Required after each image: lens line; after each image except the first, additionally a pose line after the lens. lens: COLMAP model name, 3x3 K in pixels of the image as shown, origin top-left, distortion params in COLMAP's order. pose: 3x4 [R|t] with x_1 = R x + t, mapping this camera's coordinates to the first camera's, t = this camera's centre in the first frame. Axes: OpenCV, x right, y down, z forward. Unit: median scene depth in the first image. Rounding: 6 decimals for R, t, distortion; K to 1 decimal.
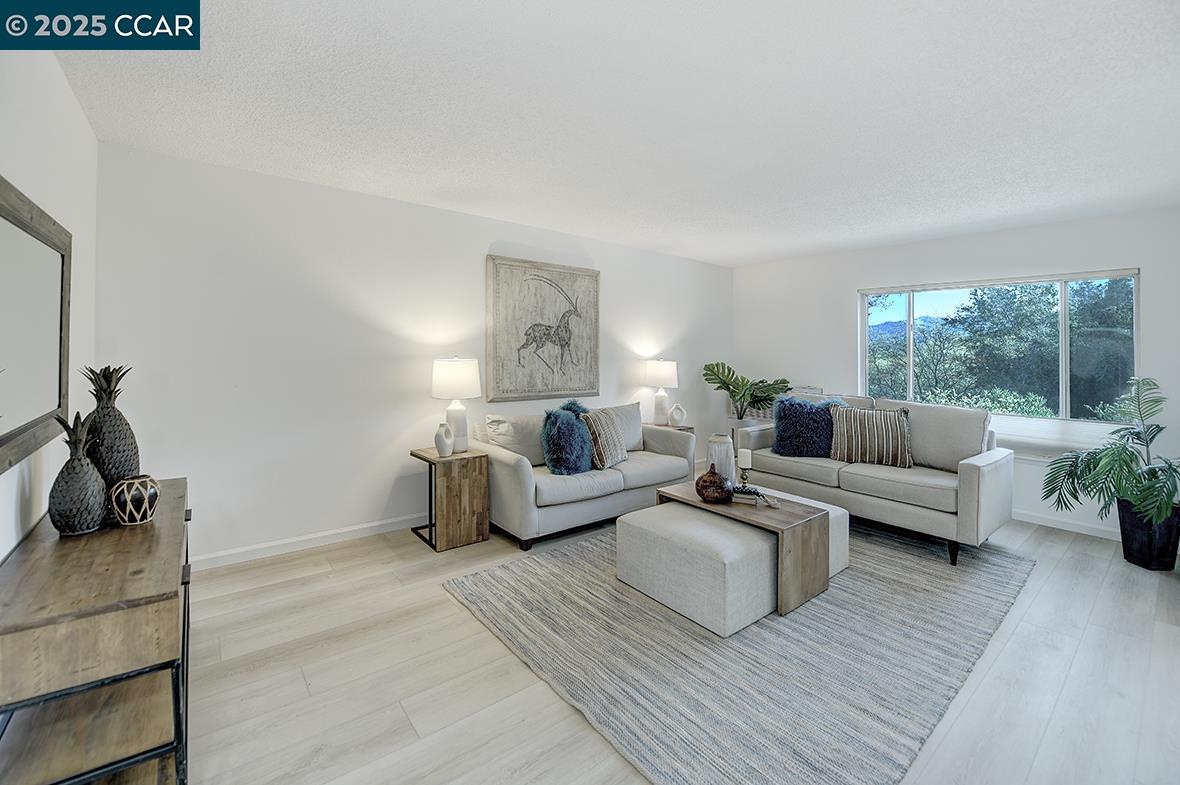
lens RADIAL K [[484.9, 0, 588.3], [0, 484.9, 338.5], [0, 0, 1]] dist [-0.002765, -0.000222]
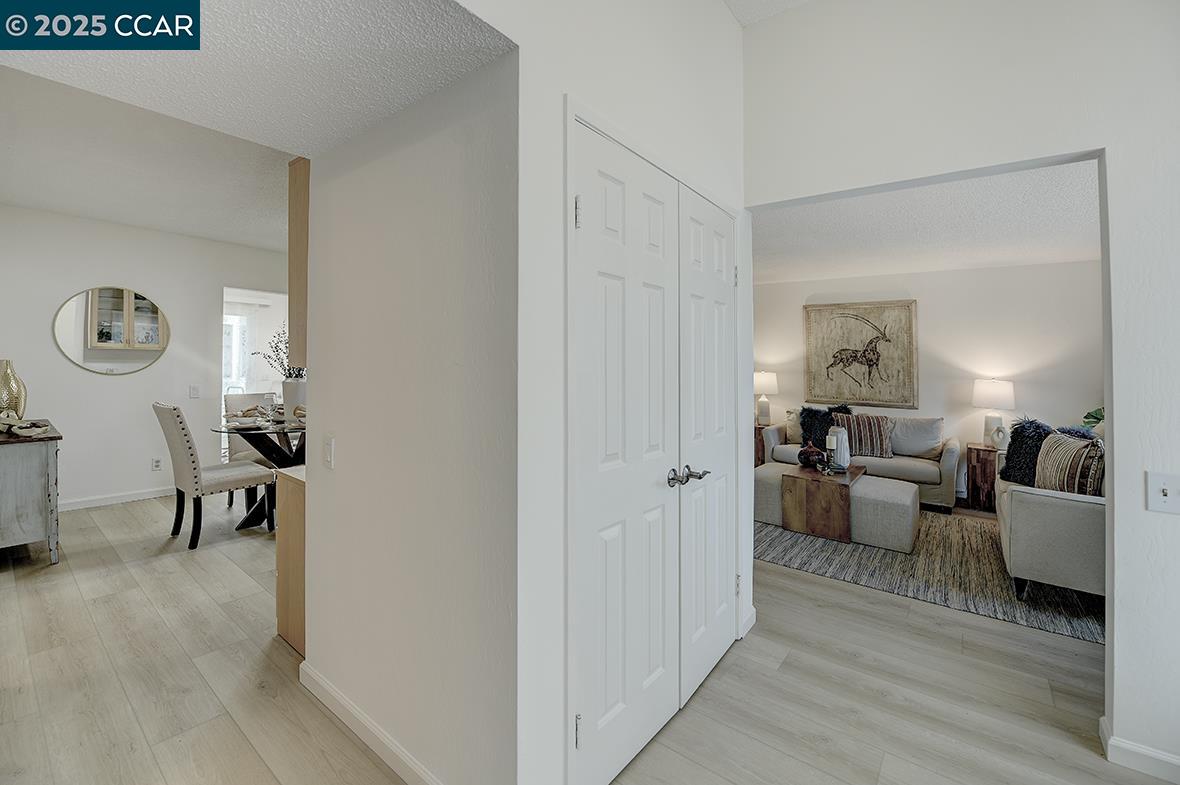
lens RADIAL K [[484.9, 0, 596.5], [0, 484.9, 363.1], [0, 0, 1]] dist [-0.002765, -0.000222]
pose [[0.238620, -0.003615, -0.971106, 1.016510], [0.008878, 0.999959, -0.001541, 0.005088], [0.971073, -0.008254, 0.238642, 0.000227]]
